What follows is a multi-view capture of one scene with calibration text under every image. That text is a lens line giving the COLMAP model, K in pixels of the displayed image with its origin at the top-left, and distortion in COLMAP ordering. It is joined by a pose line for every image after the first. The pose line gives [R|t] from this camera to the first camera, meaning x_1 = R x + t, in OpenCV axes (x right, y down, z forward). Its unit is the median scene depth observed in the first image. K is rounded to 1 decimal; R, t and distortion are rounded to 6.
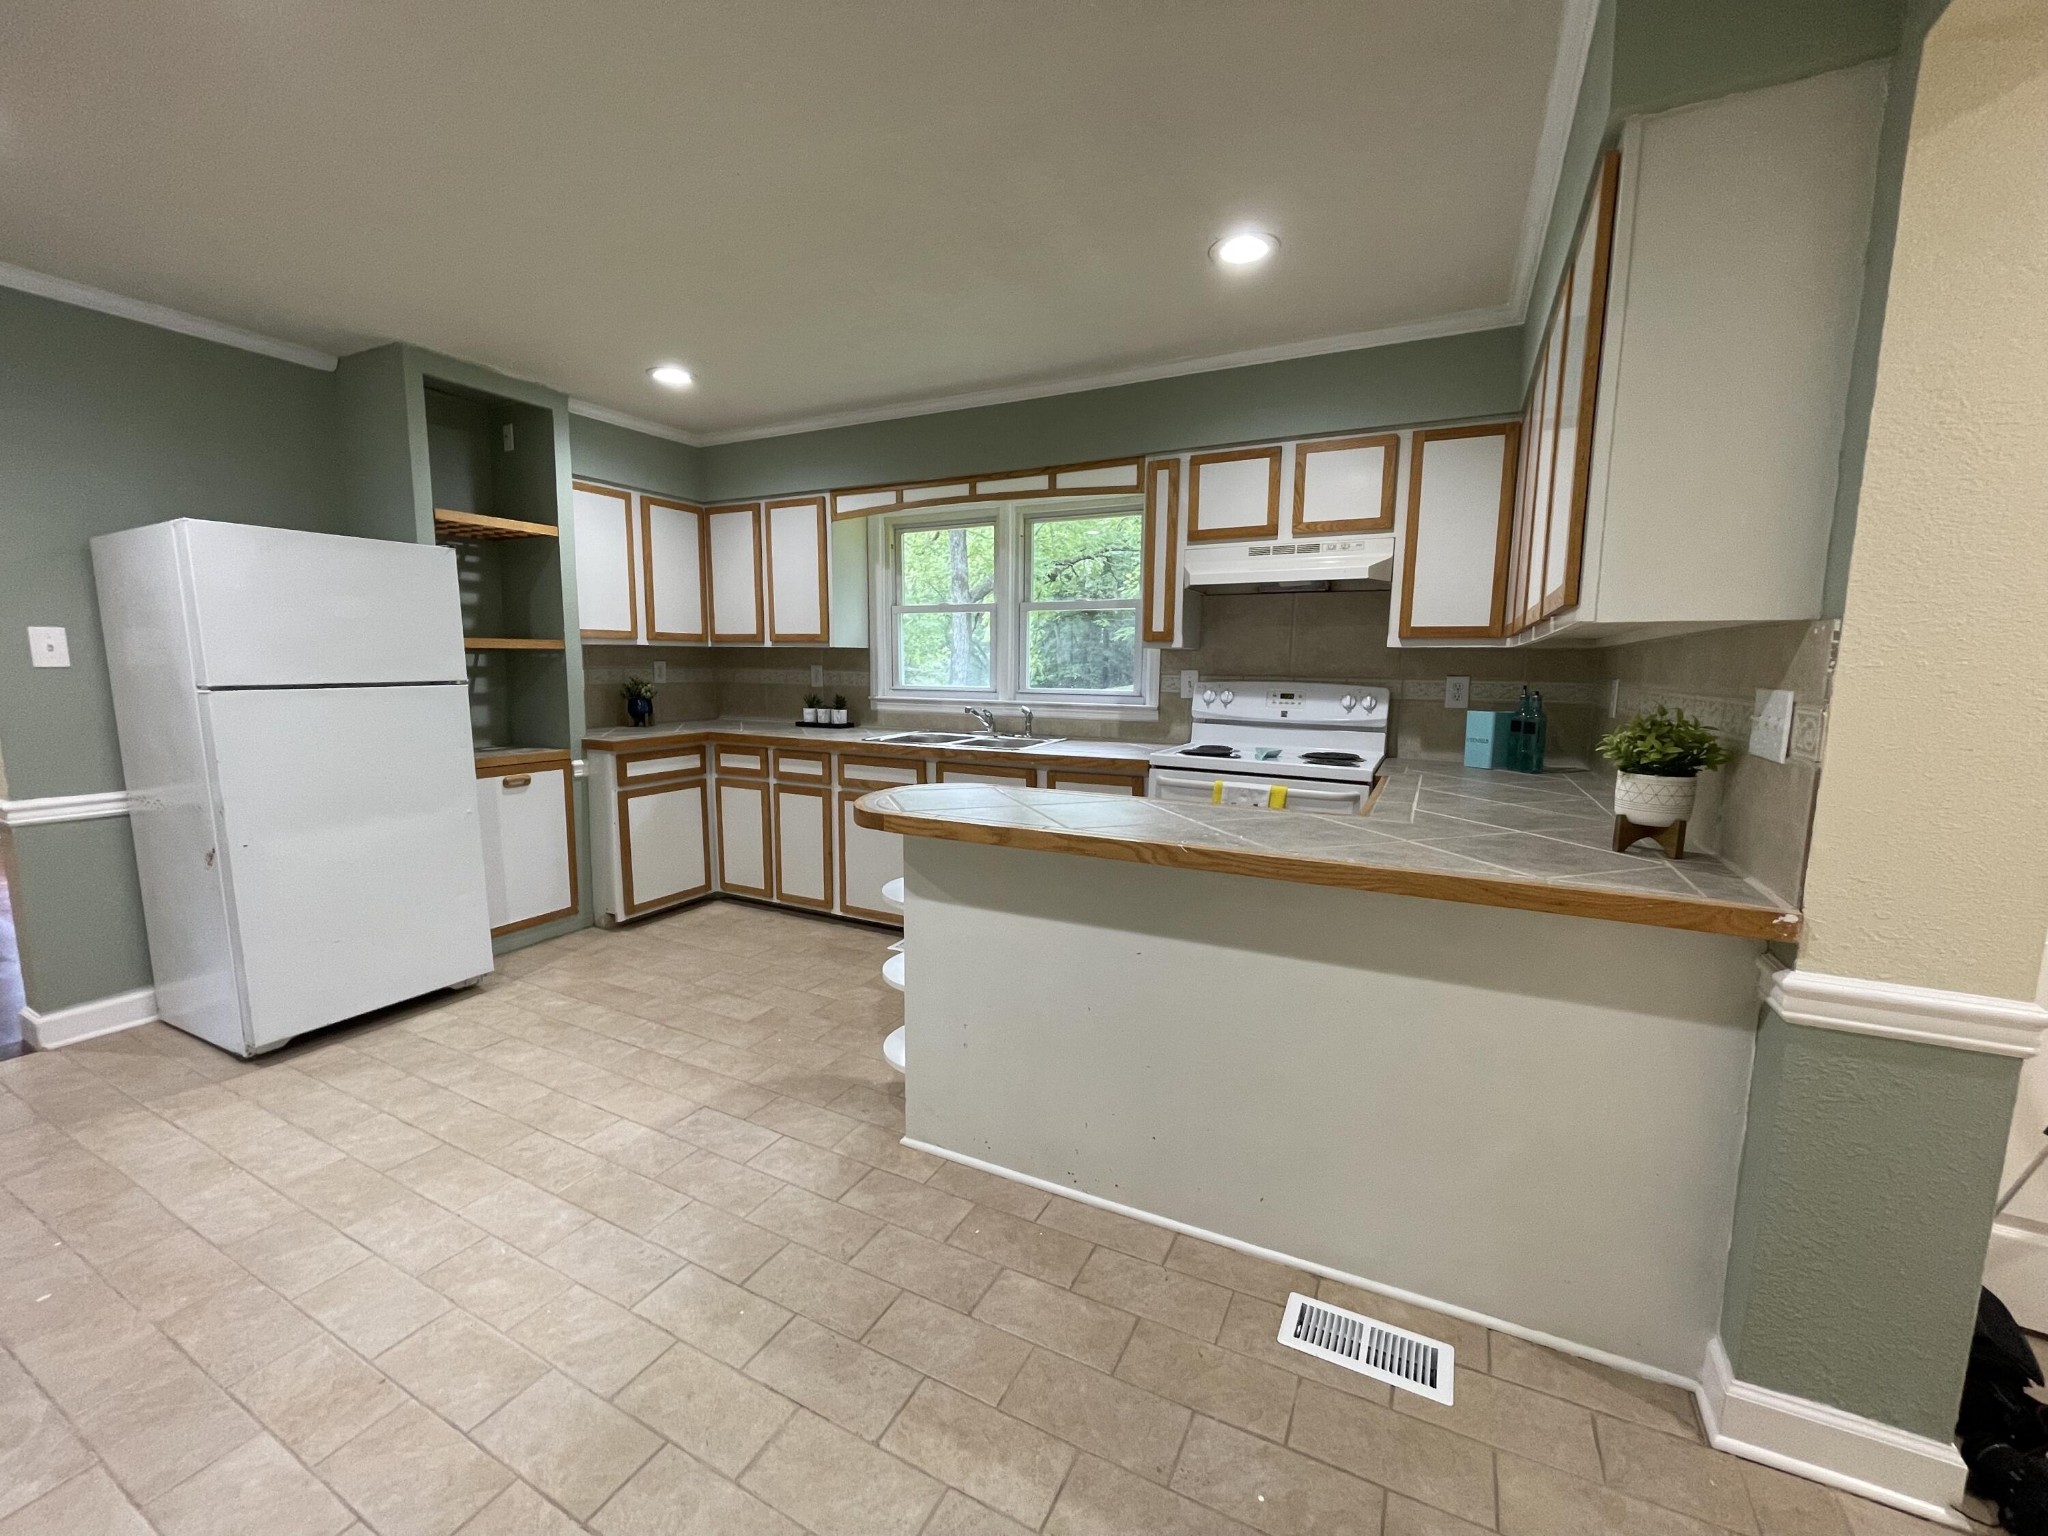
lens RADIAL K [[825.5, 0, 1019.5], [0, 825.5, 775.2], [0, 0, 1]] dist [-0.007750, 0.001455]
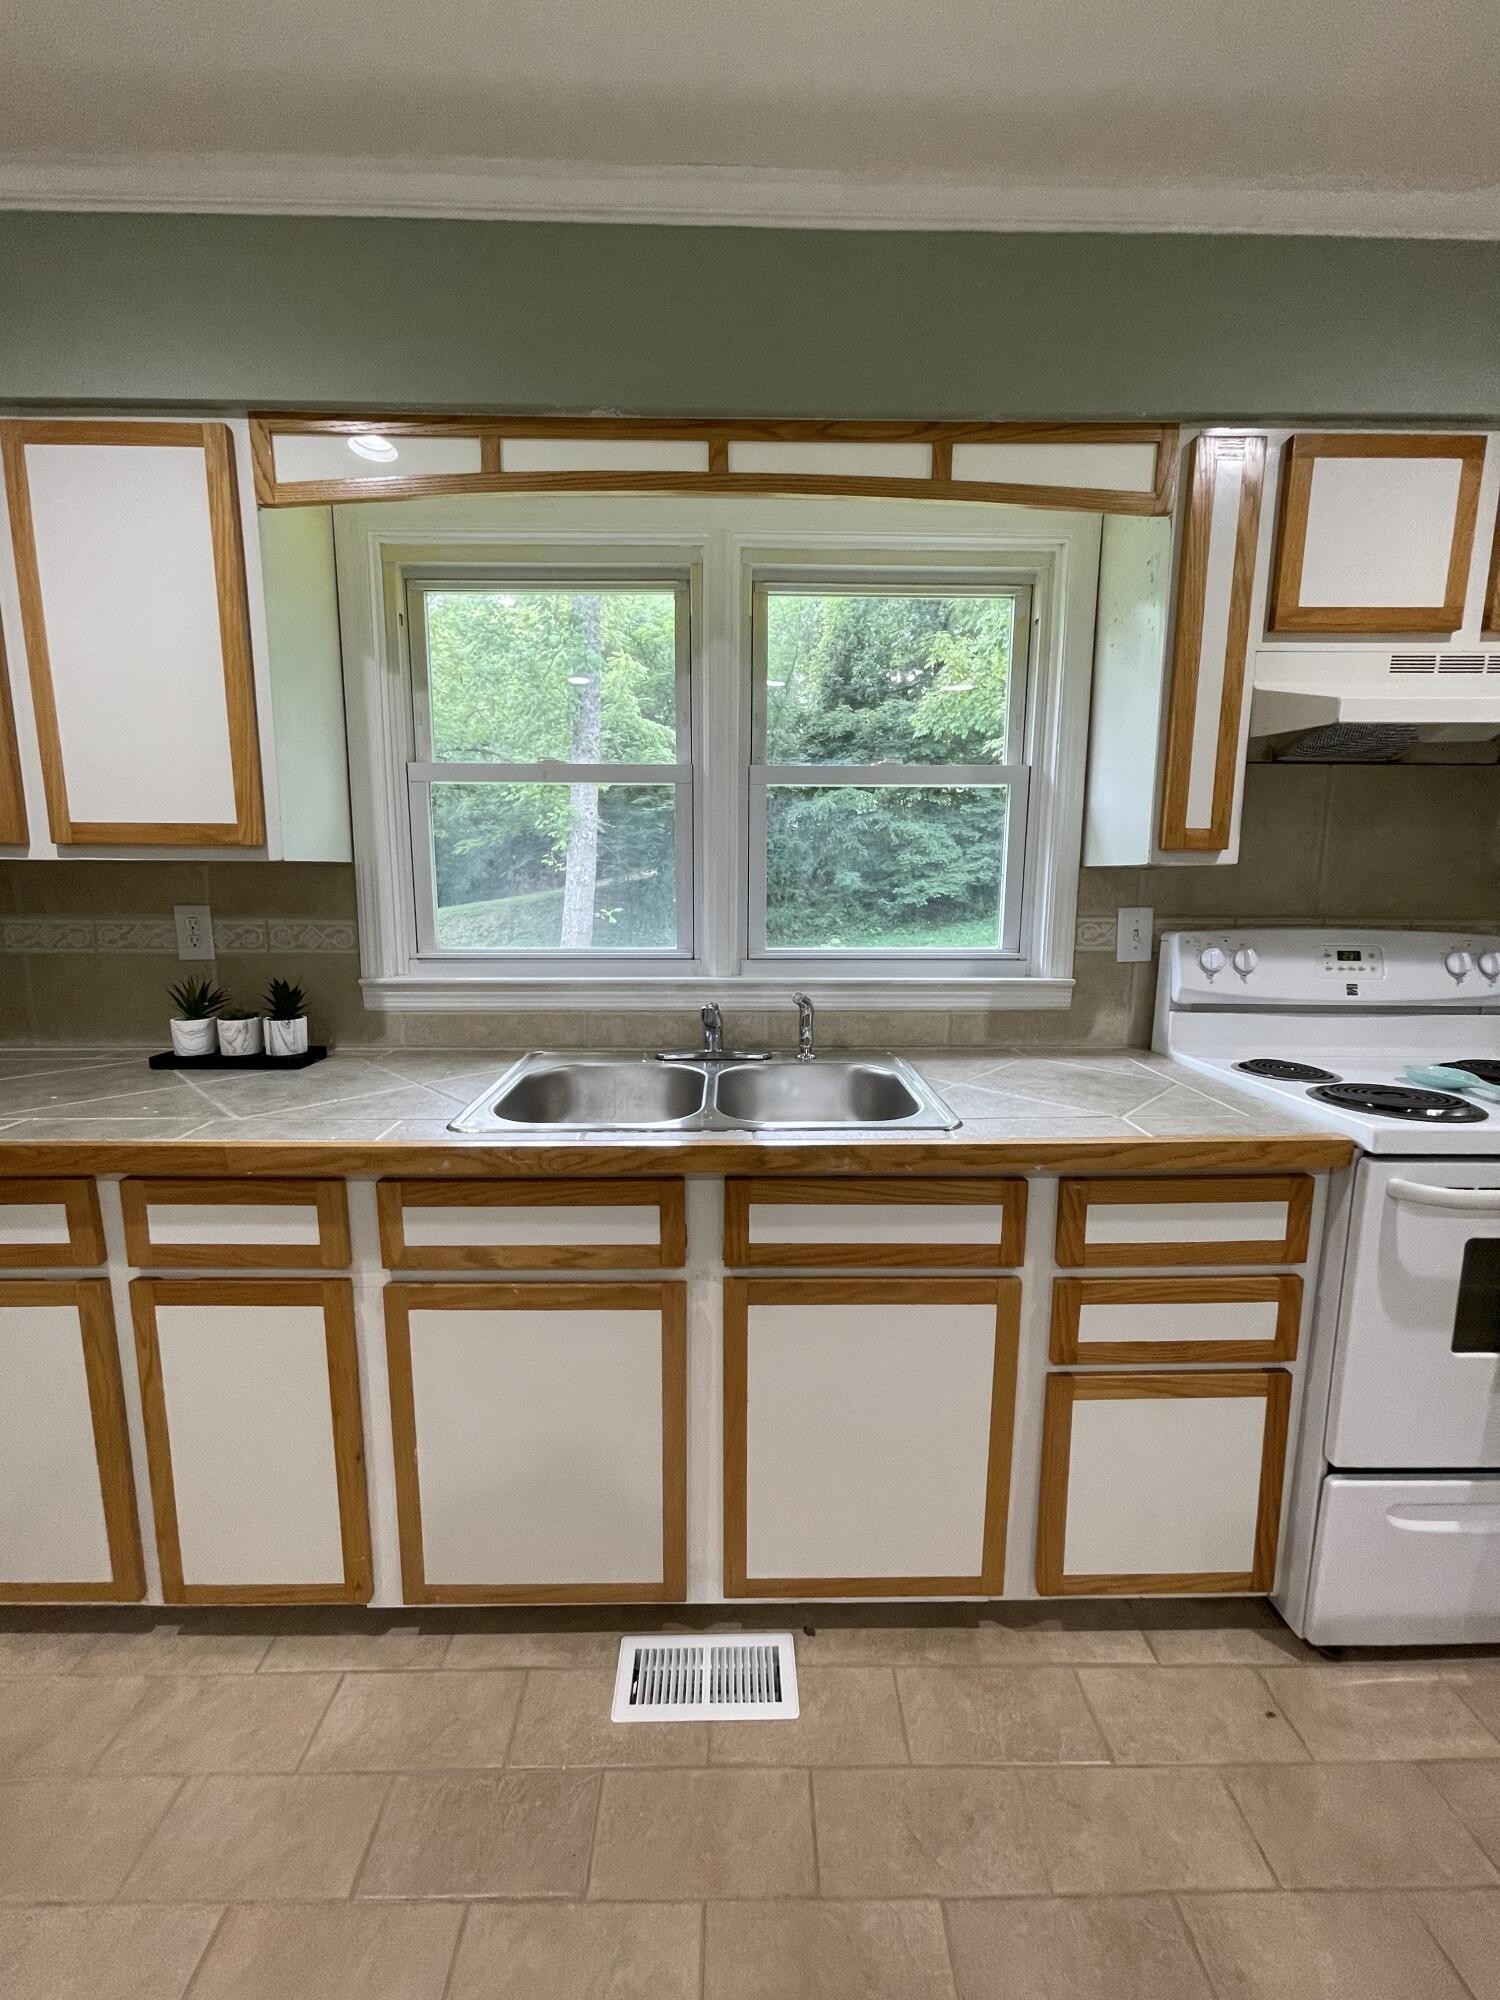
lens RADIAL K [[806.1, 0, 746.3], [0, 806.1, 996.4], [0, 0, 1]] dist [-0.007750, 0.001455]
pose [[0.880533, -0.075262, 0.467972, -0.266665], [0.070244, 0.997131, 0.028194, -0.111615], [-0.468752, 0.008047, 0.883293, 0.723515]]
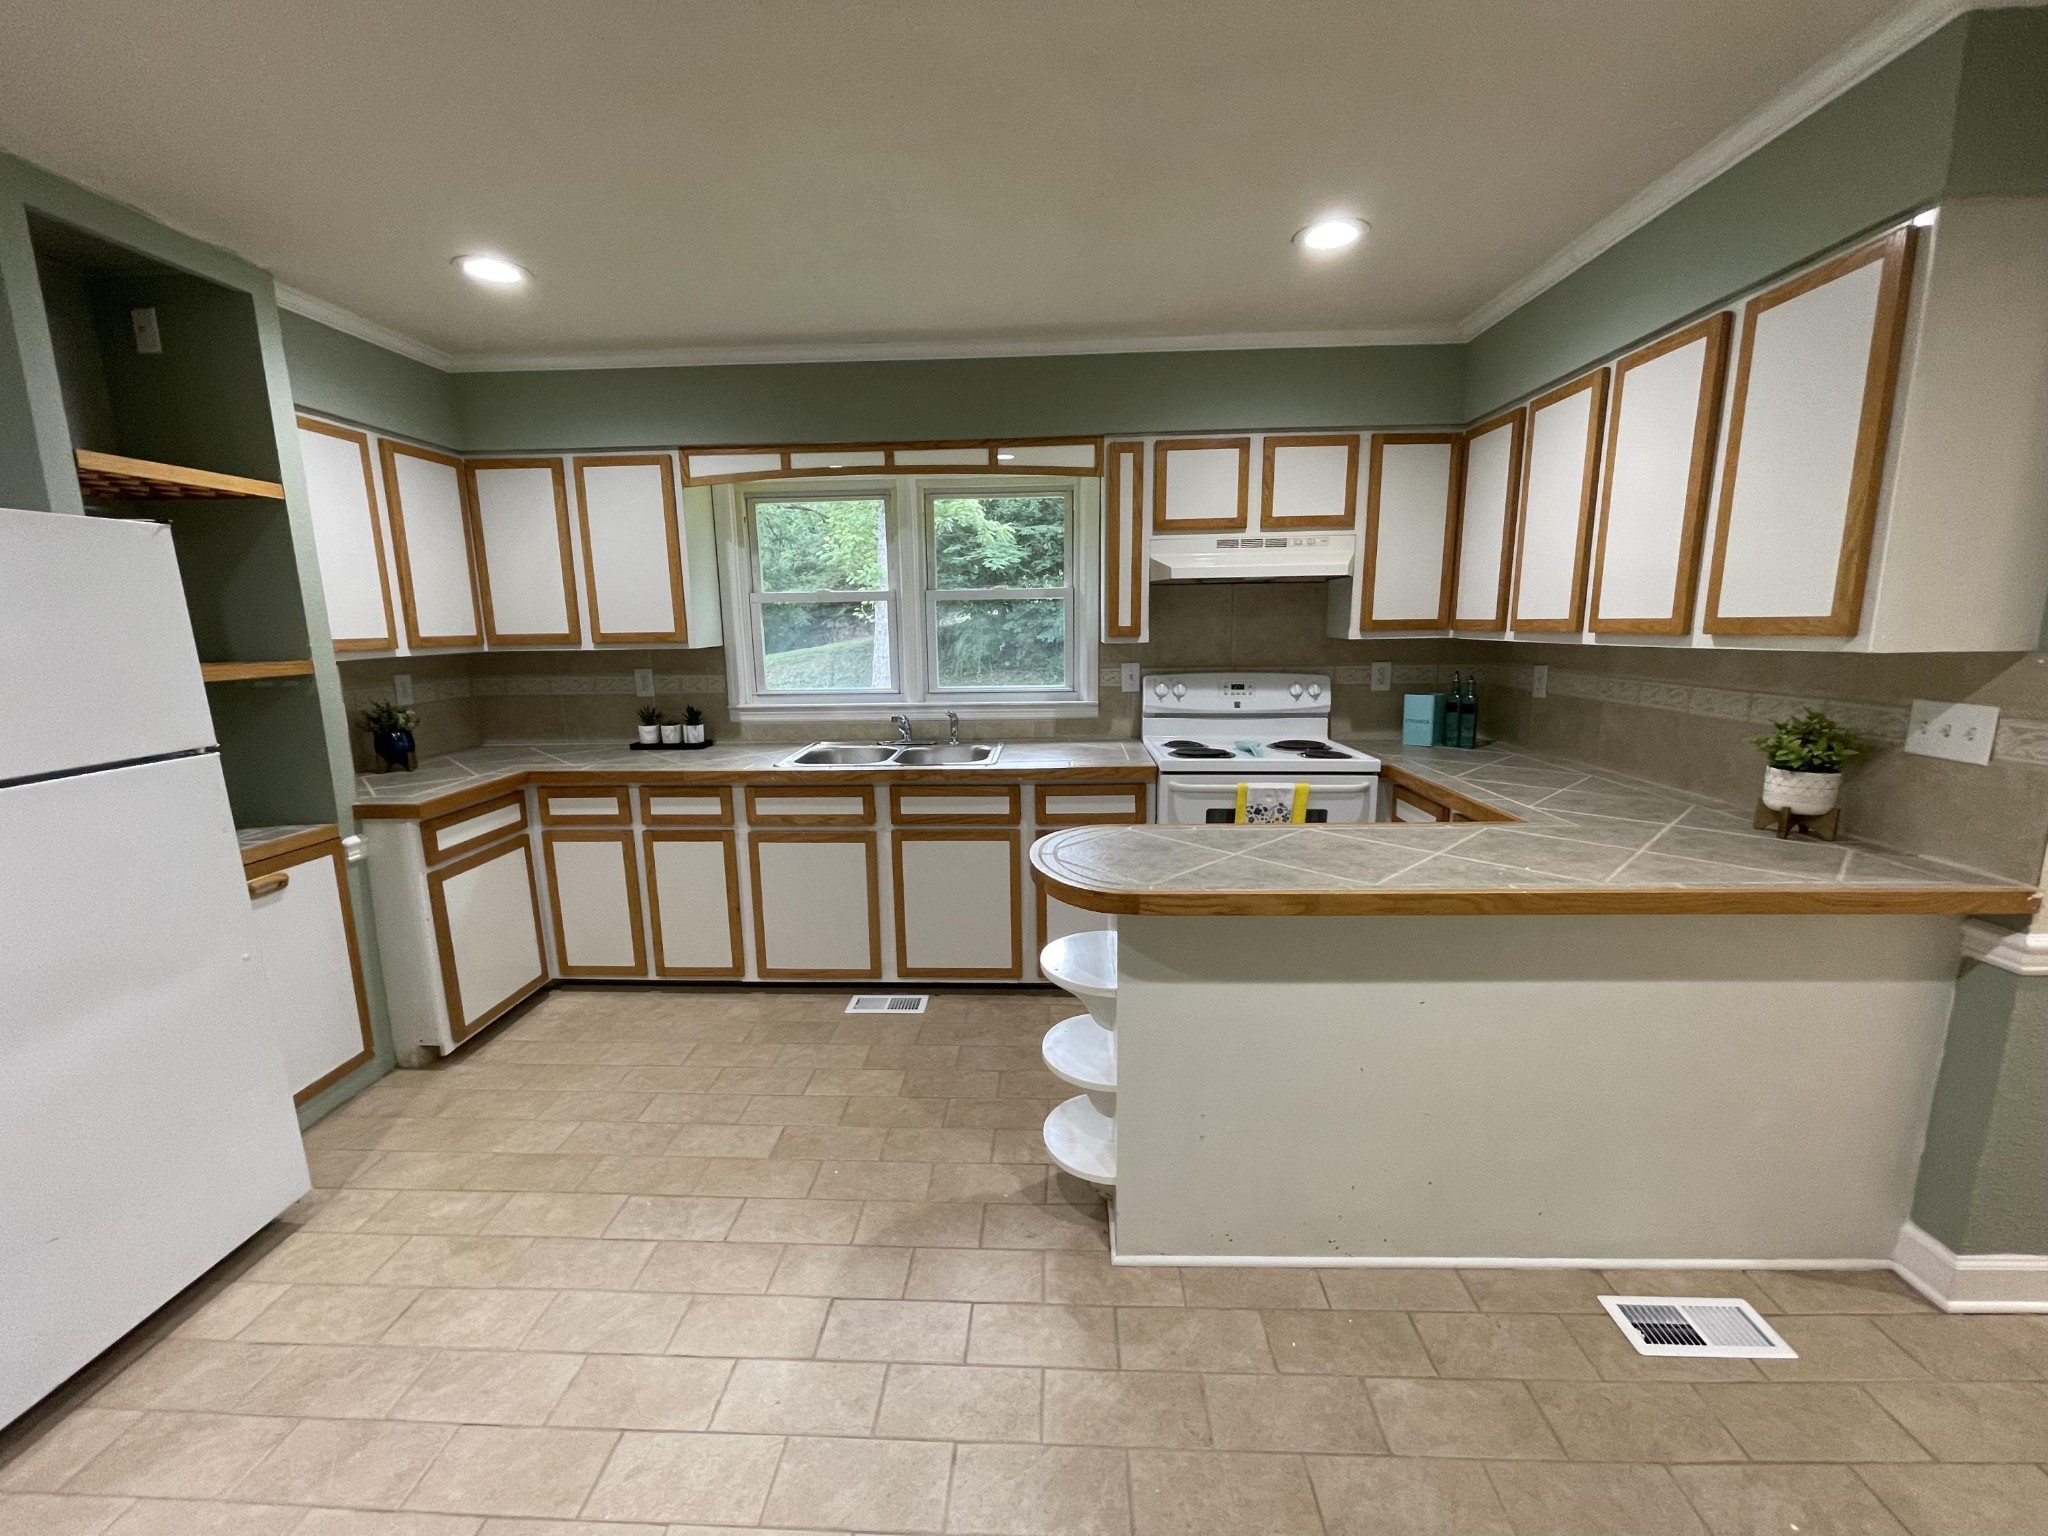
lens RADIAL K [[825.5, 0, 1022.1], [0, 825.5, 774.0], [0, 0, 1]] dist [-0.007750, 0.001455]
pose [[0.907892, -0.099759, 0.407161, -0.339916], [0.080429, 0.994680, 0.064367, -0.075852], [-0.411416, -0.025691, 0.911085, 0.182456]]
